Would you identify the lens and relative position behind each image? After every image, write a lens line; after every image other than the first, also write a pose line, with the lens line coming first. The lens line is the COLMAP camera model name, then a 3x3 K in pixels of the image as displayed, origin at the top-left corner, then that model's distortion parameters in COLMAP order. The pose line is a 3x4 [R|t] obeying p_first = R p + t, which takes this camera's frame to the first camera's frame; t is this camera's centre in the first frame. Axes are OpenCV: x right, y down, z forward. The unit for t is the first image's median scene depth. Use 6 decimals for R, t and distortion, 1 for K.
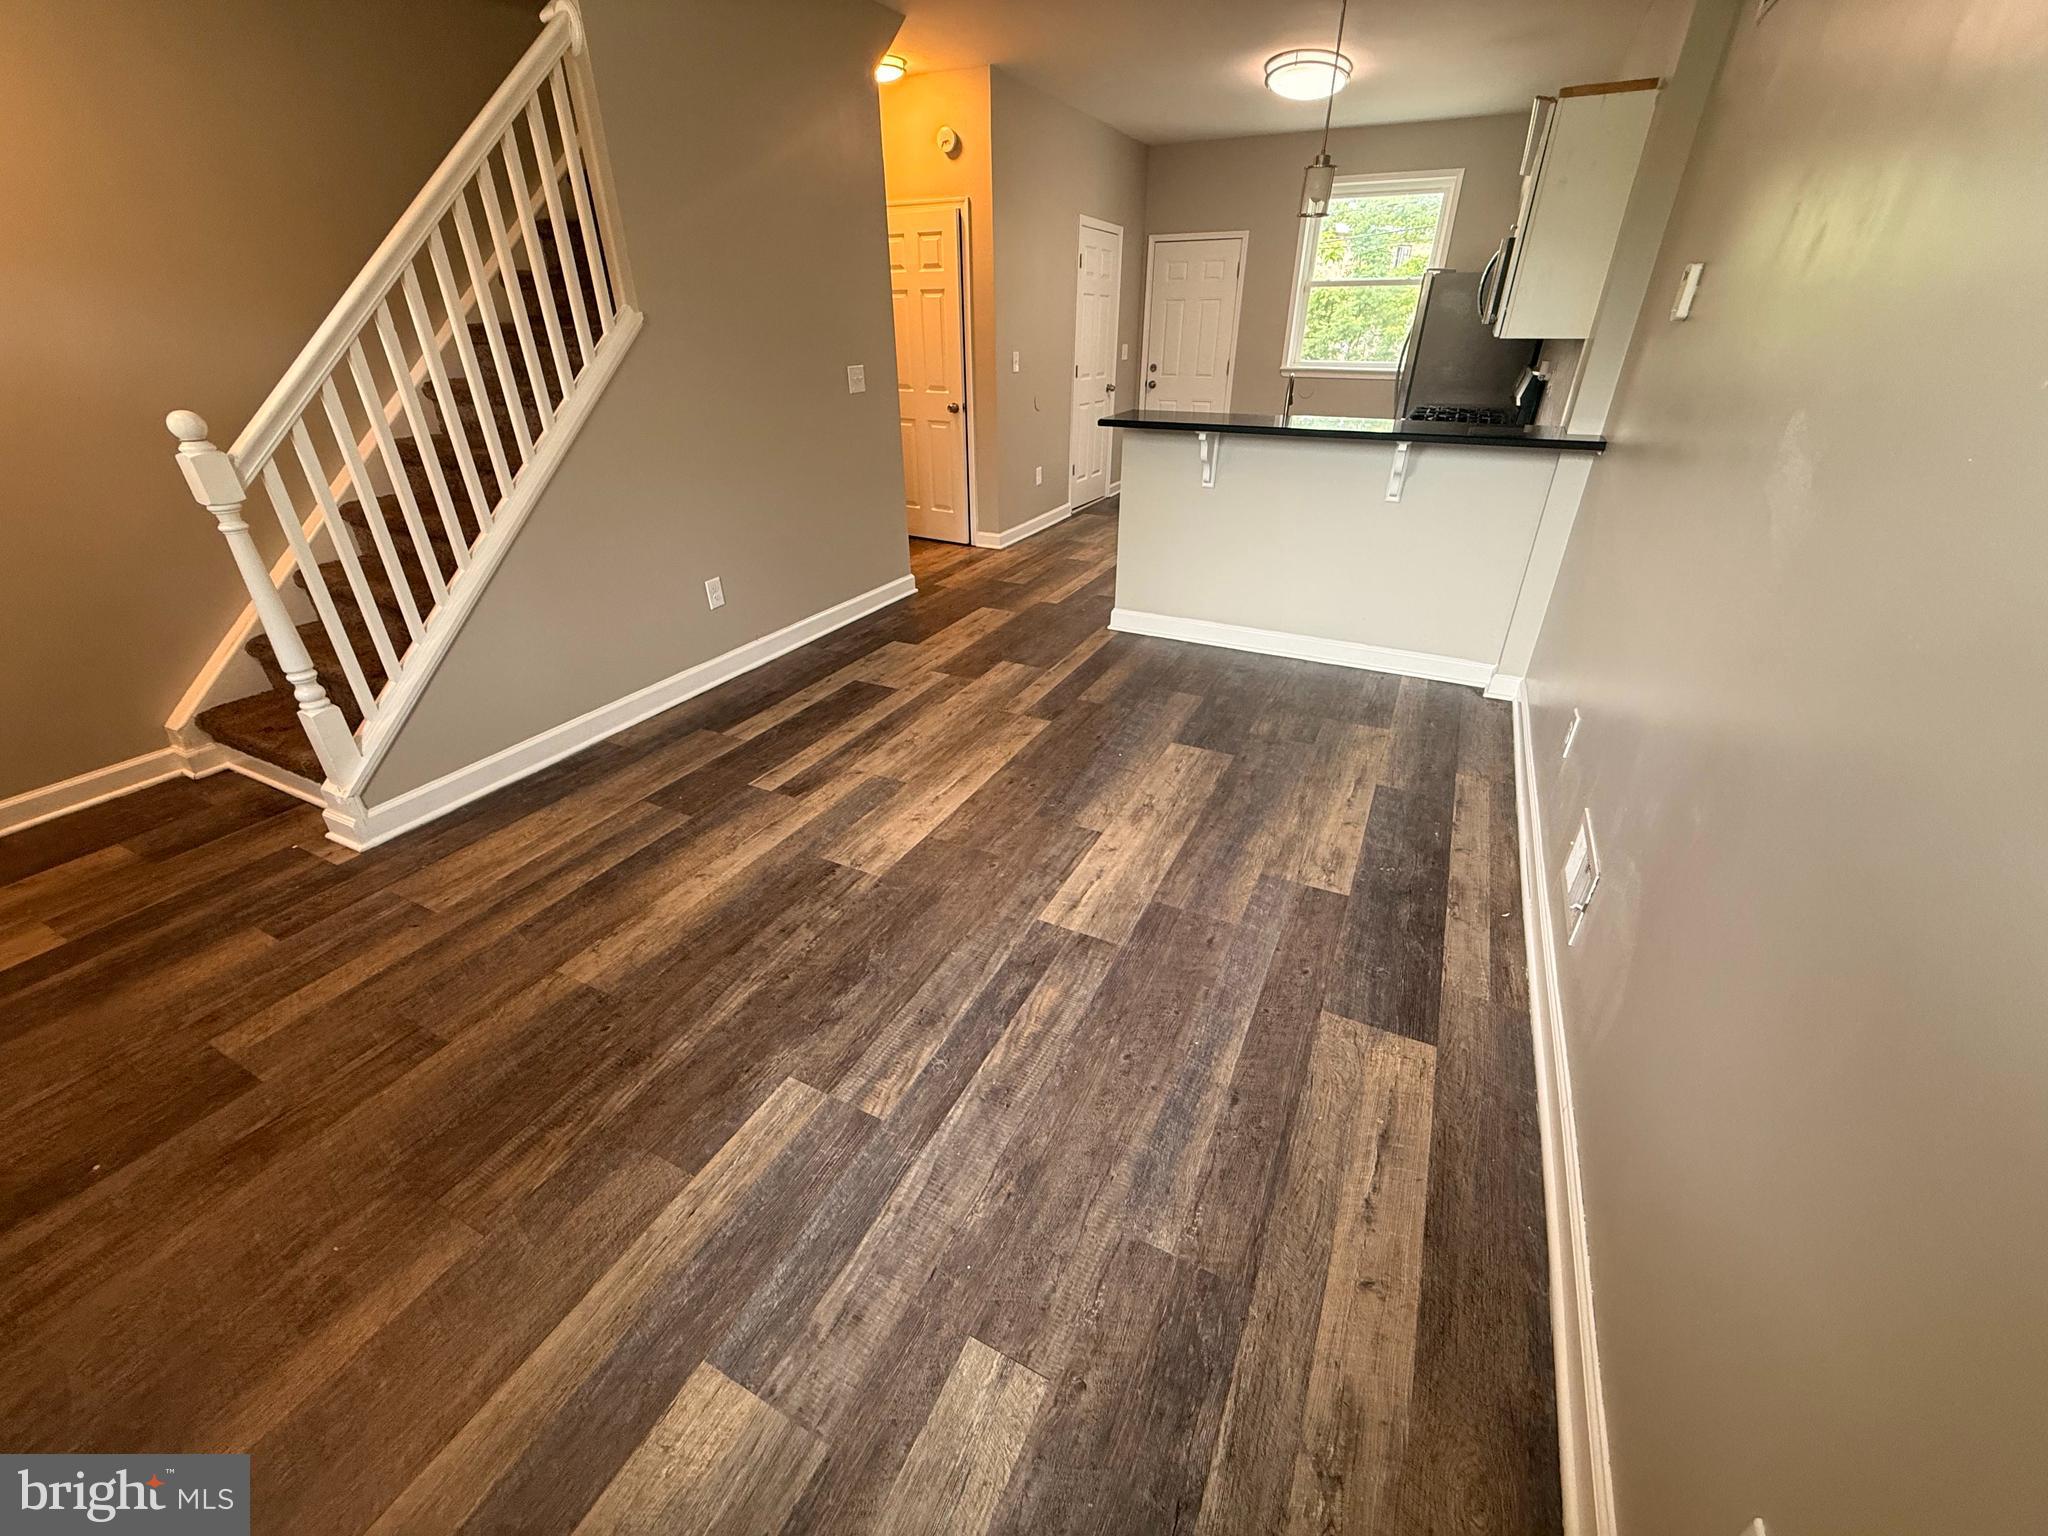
lens RADIAL K [[813.6, 0, 1021.6], [0, 813.6, 766.8], [0, 0, 1]] dist [-0.000560, 0.000413]
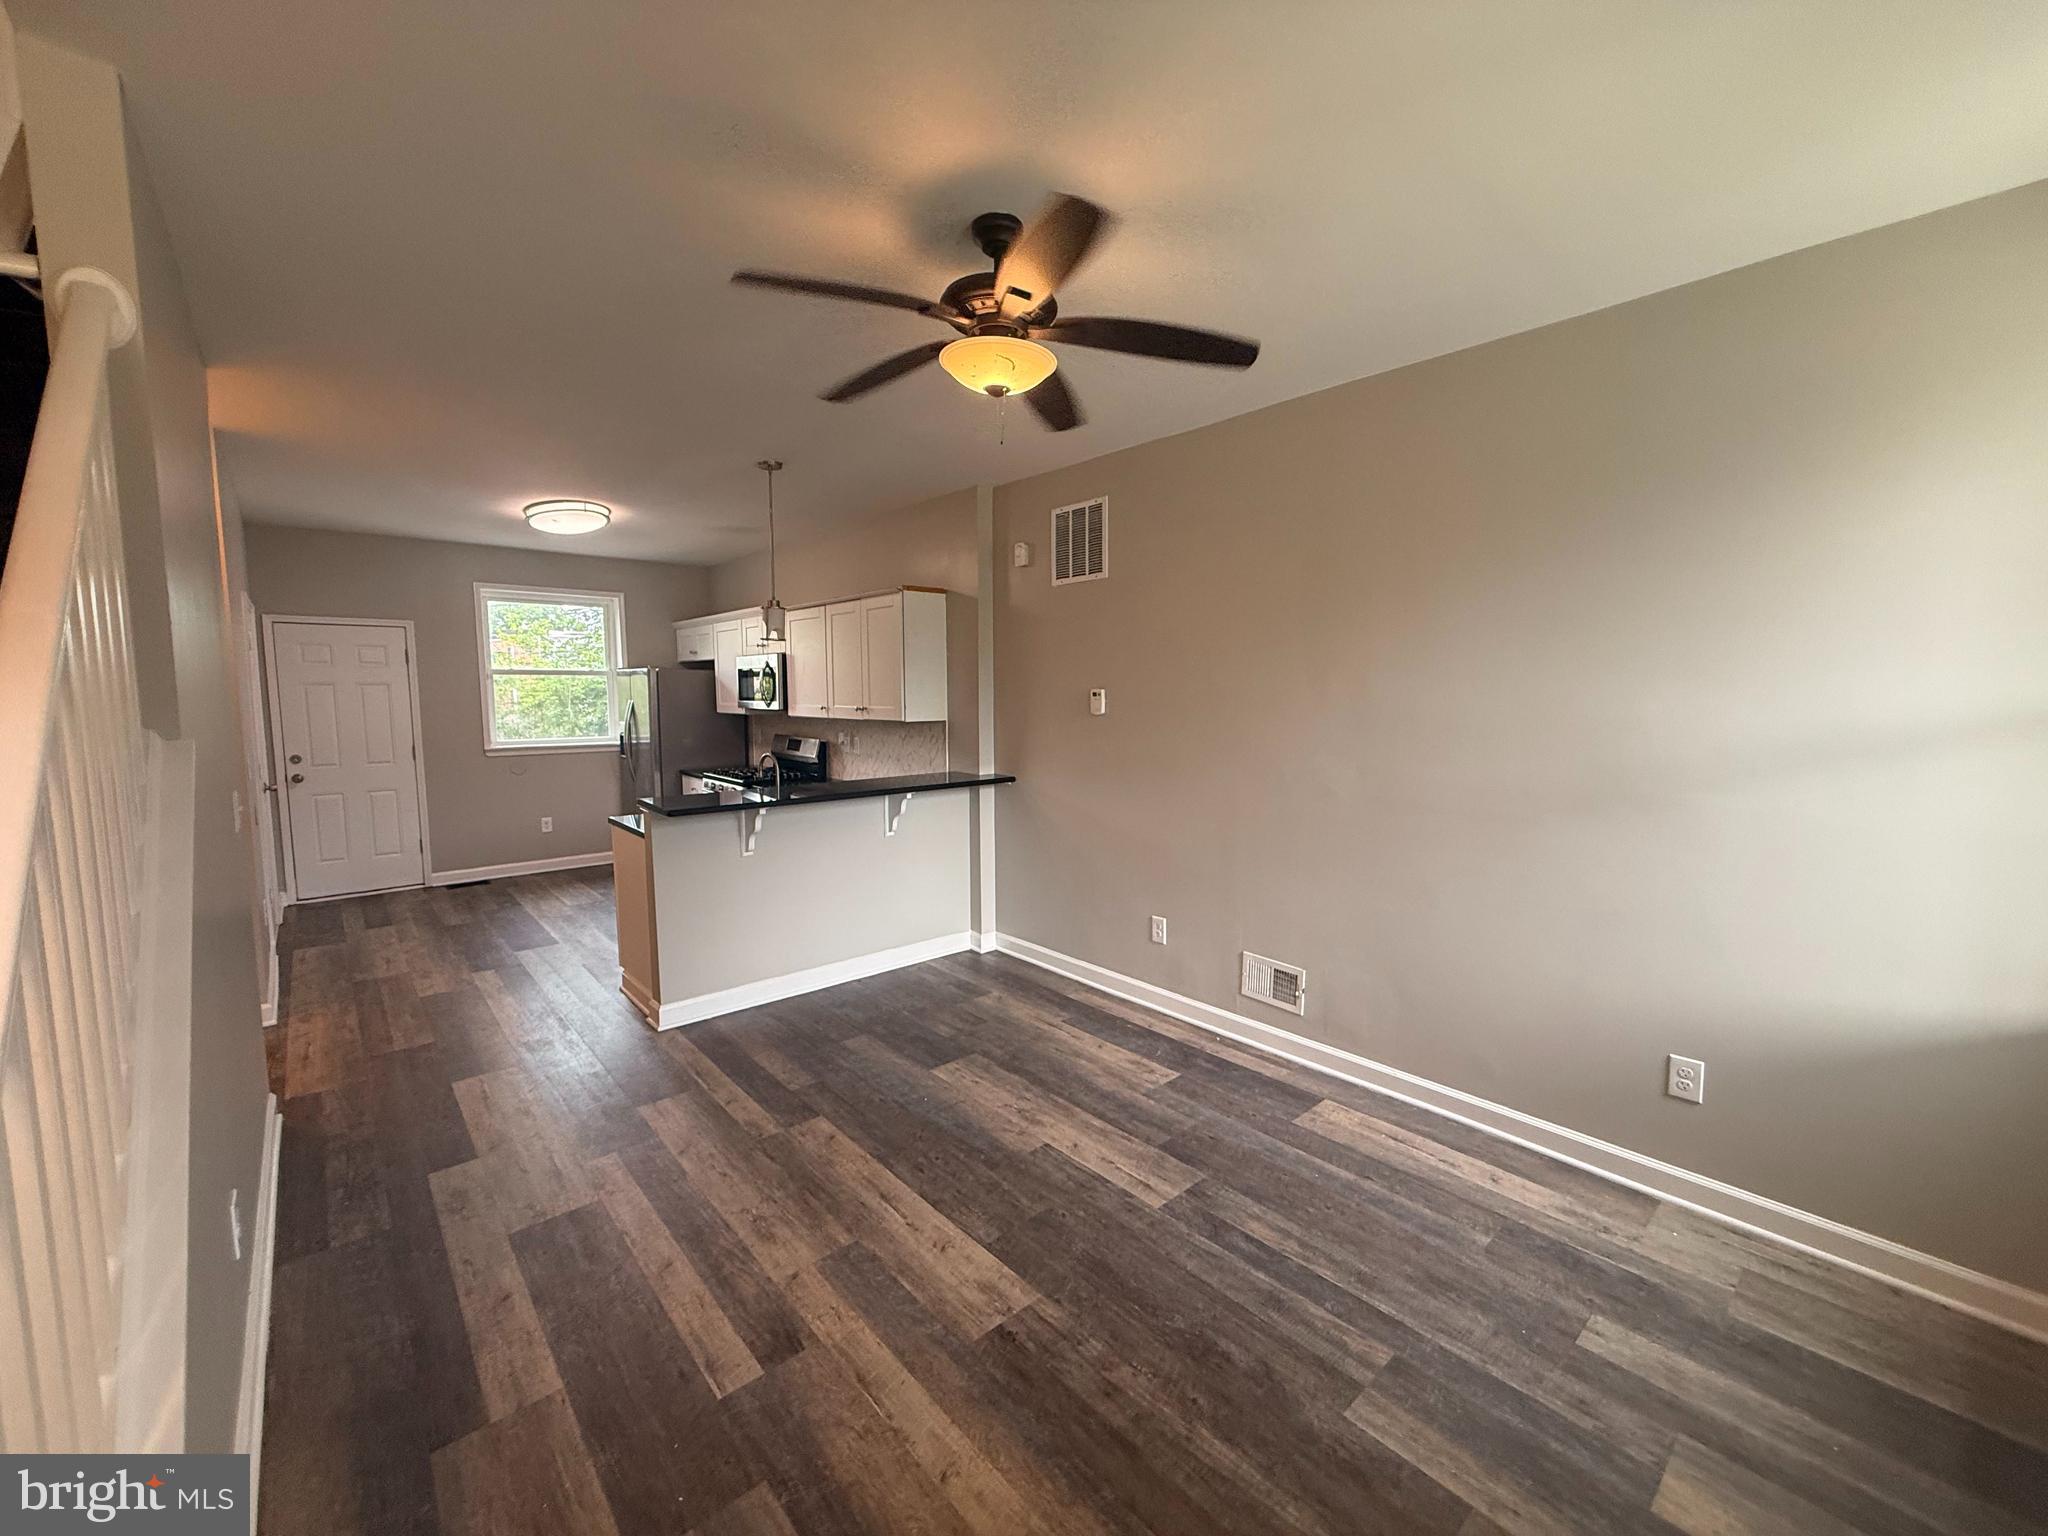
lens RADIAL K [[813.6, 0, 1021.6], [0, 813.6, 766.8], [0, 0, 1]] dist [-0.000560, 0.000413]
pose [[0.378410, -0.087133, 0.921528, -0.897575], [0.444249, 0.890503, -0.098224, -0.283361], [-0.812064, 0.446557, 0.375684, 0.410112]]
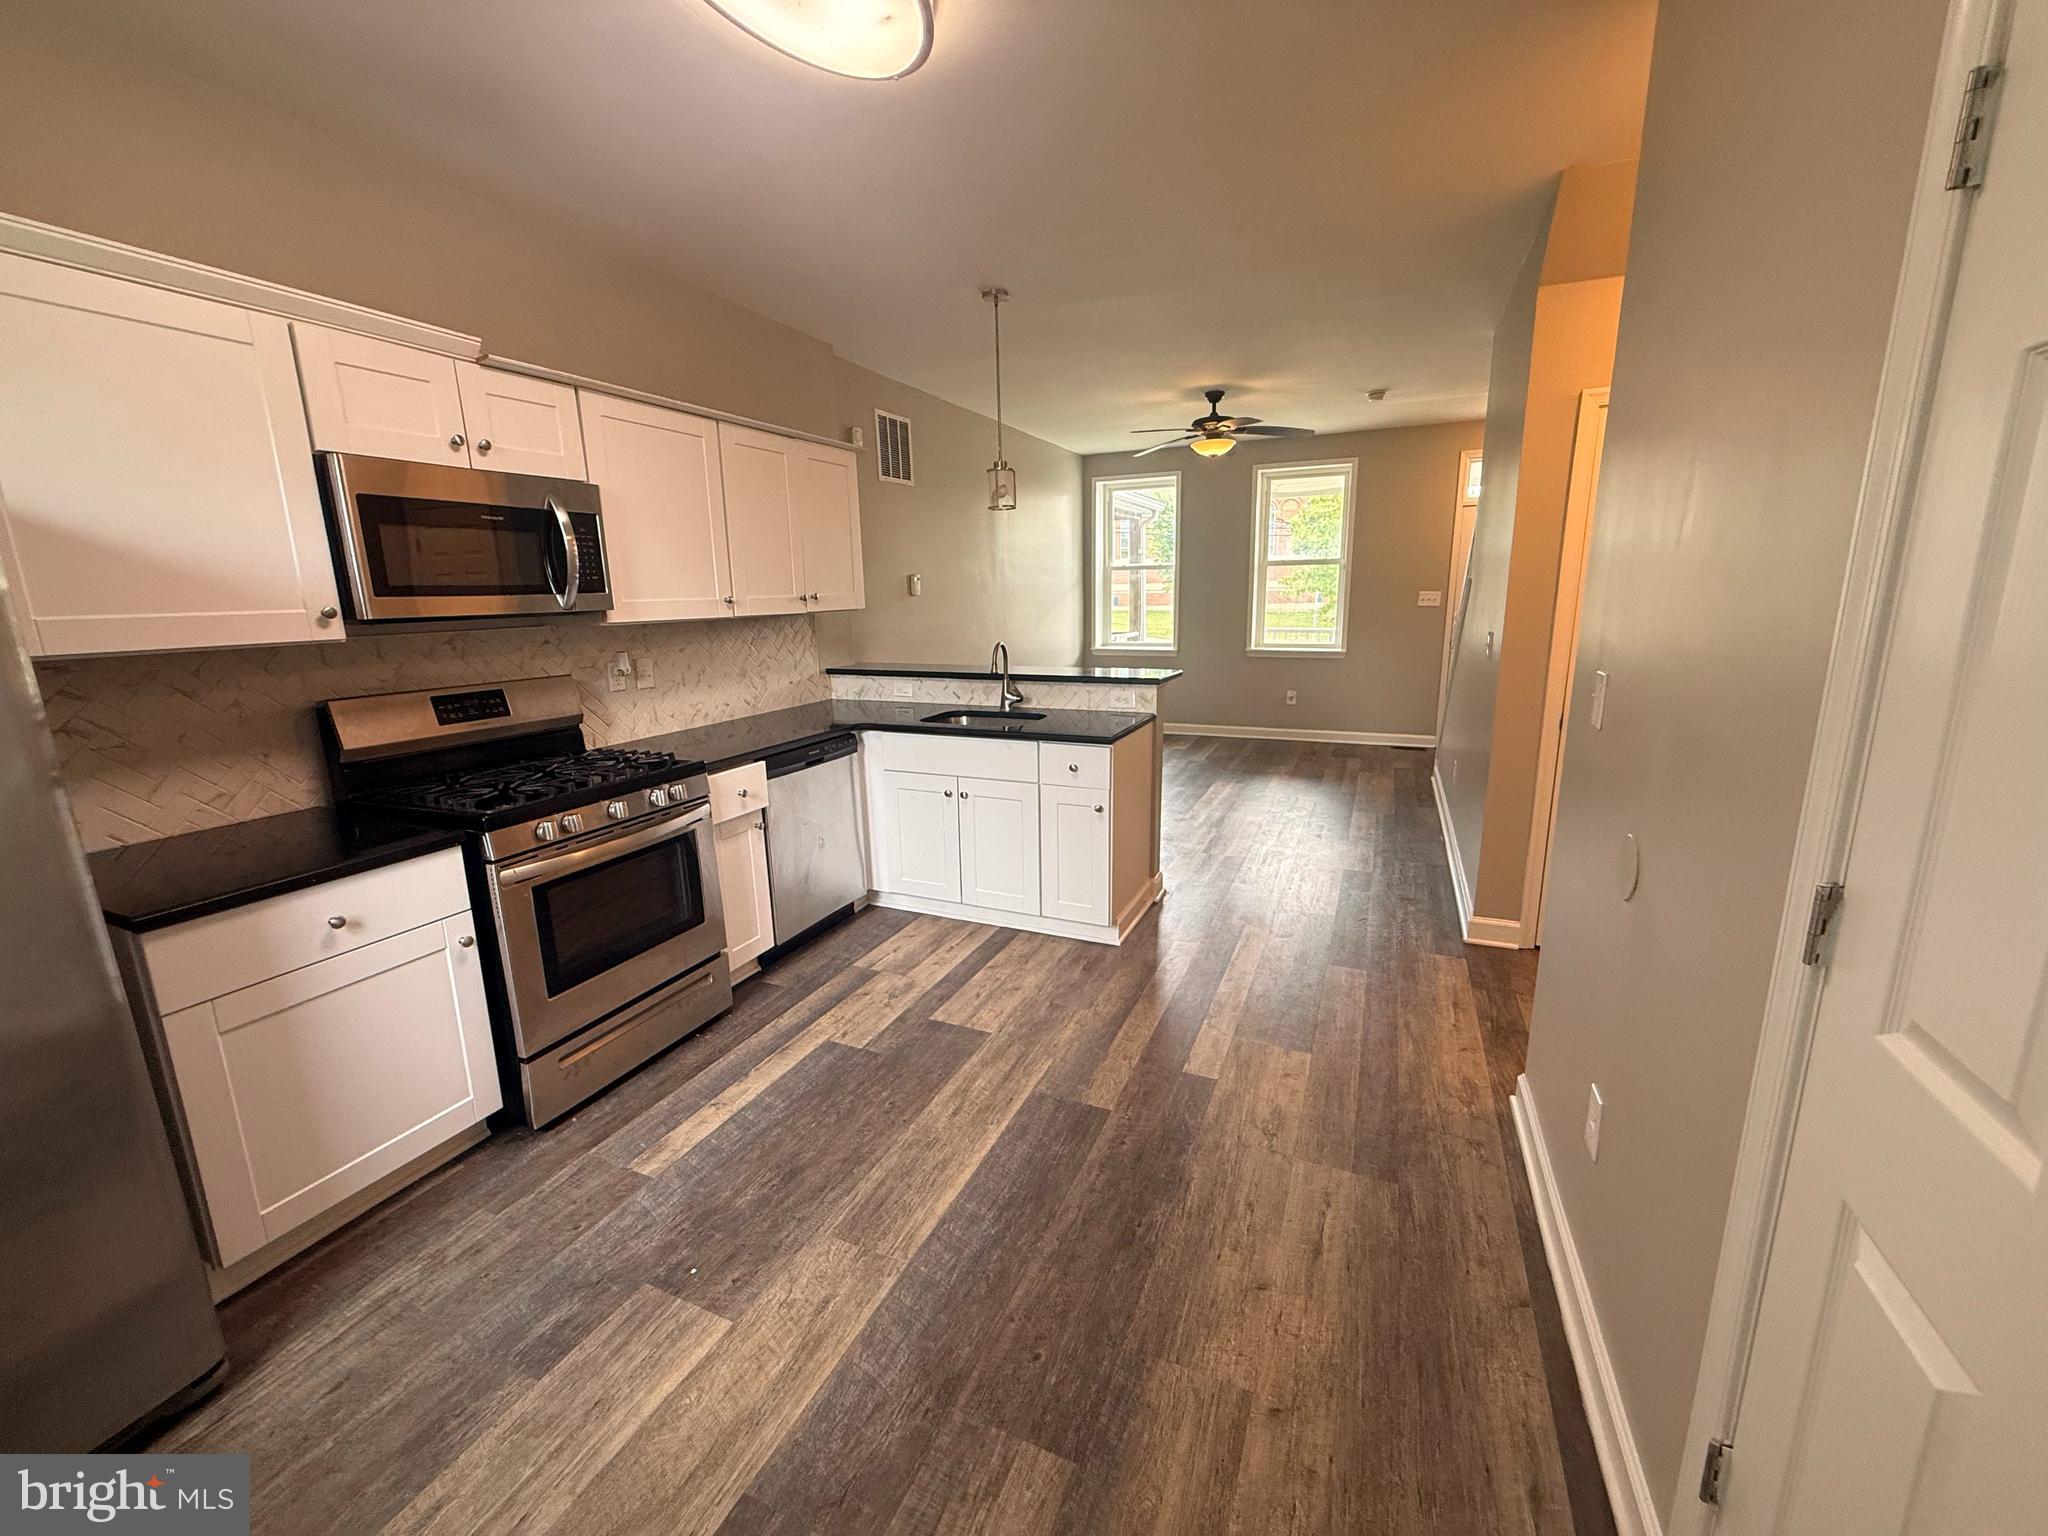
lens RADIAL K [[813.6, 0, 1021.6], [0, 813.6, 766.8], [0, 0, 1]] dist [-0.000560, 0.000413]
pose [[-0.998793, 0.031476, -0.037713, 0.513377], [-0.000931, 0.755463, 0.655190, -1.516453], [0.049113, 0.654435, -0.754522, 2.750749]]
